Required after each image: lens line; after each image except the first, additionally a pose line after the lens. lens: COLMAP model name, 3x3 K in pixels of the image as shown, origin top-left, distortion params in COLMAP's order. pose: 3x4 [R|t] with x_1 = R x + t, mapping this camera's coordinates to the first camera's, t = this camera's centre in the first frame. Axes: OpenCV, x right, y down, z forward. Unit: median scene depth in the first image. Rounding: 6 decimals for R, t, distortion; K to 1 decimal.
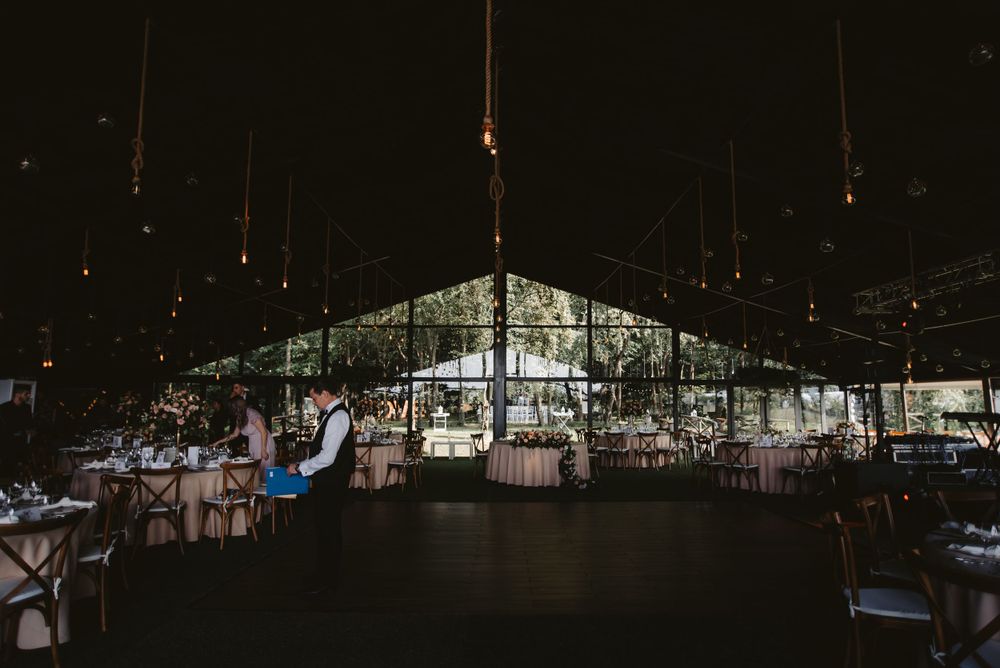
lens RADIAL K [[594.9, 0, 500.0], [0, 594.9, 334.0], [0, 0, 1]] dist [-0.000405, -0.000061]
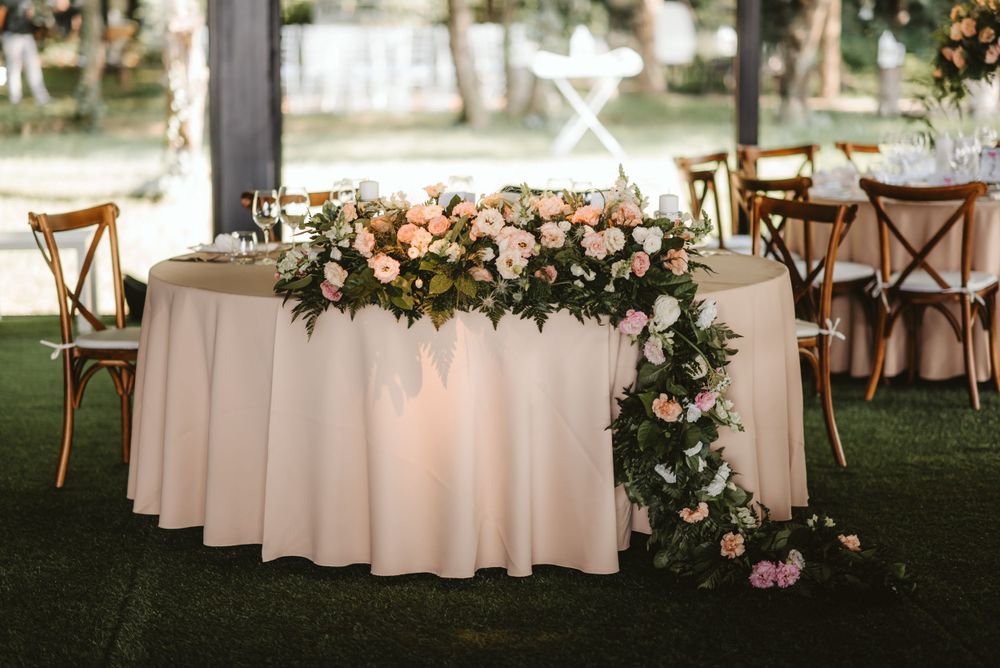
lens RADIAL K [[2448.7, 0, 500.0], [0, 2448.7, 334.0], [0, 0, 1]] dist [-0.012837, 0.097886]
pose [[0.996467, -0.017464, 0.082152, 0.022012], [-0.002957, 0.970241, 0.242122, 0.052337], [-0.083936, -0.241509, 0.966762, 0.425365]]
